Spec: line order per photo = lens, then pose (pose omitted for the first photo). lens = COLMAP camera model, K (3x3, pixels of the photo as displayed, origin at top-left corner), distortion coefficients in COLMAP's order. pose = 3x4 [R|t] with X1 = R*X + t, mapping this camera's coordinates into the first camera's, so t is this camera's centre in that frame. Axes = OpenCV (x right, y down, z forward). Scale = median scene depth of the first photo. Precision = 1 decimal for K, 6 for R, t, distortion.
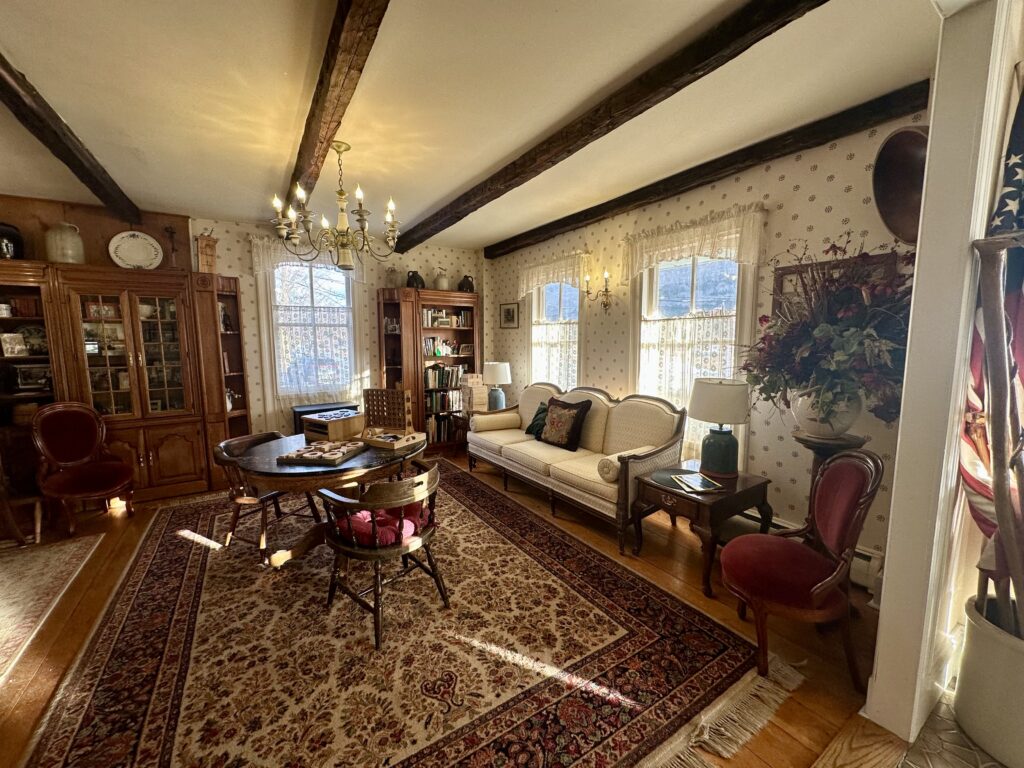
lens RADIAL K [[407.1, 0, 511.3], [0, 407.1, 385.7], [0, 0, 1]] dist [0.001827, 0.000025]
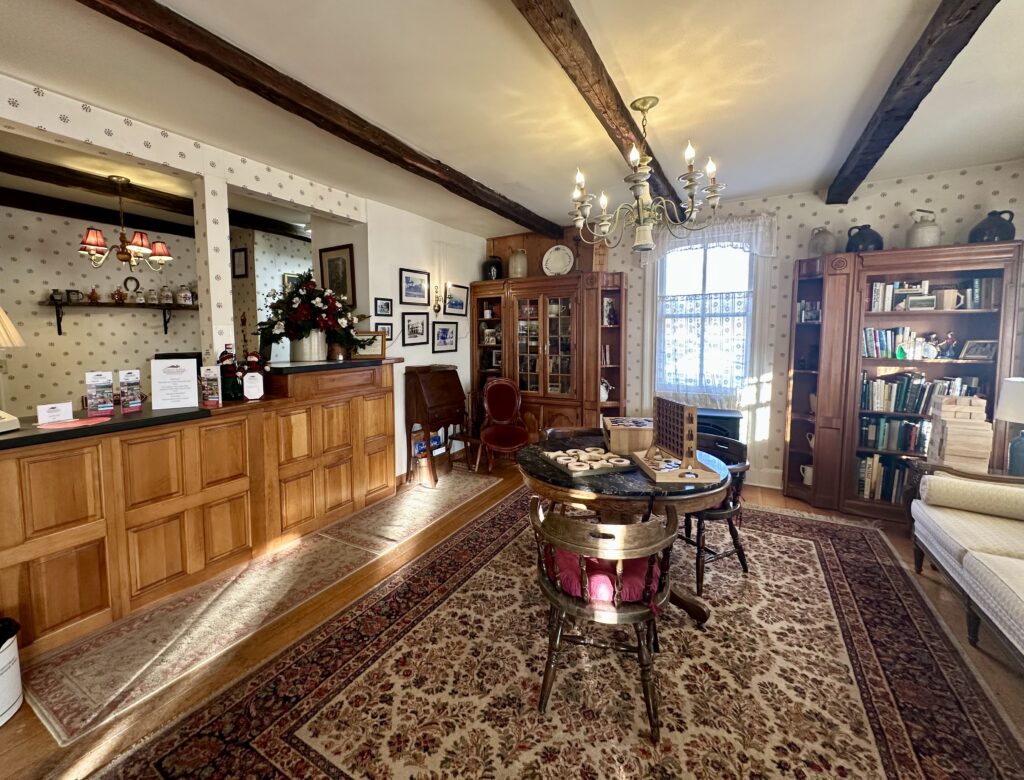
lens RADIAL K [[437.9, 0, 475.4], [0, 437.9, 367.5], [0, 0, 1]] dist [0.000104, 0.000486]
pose [[0.430331, 0.072495, -0.899756, 0.205257], [-0.096642, 0.994741, 0.033927, -0.035588], [0.897483, 0.072354, 0.435074, 0.251888]]
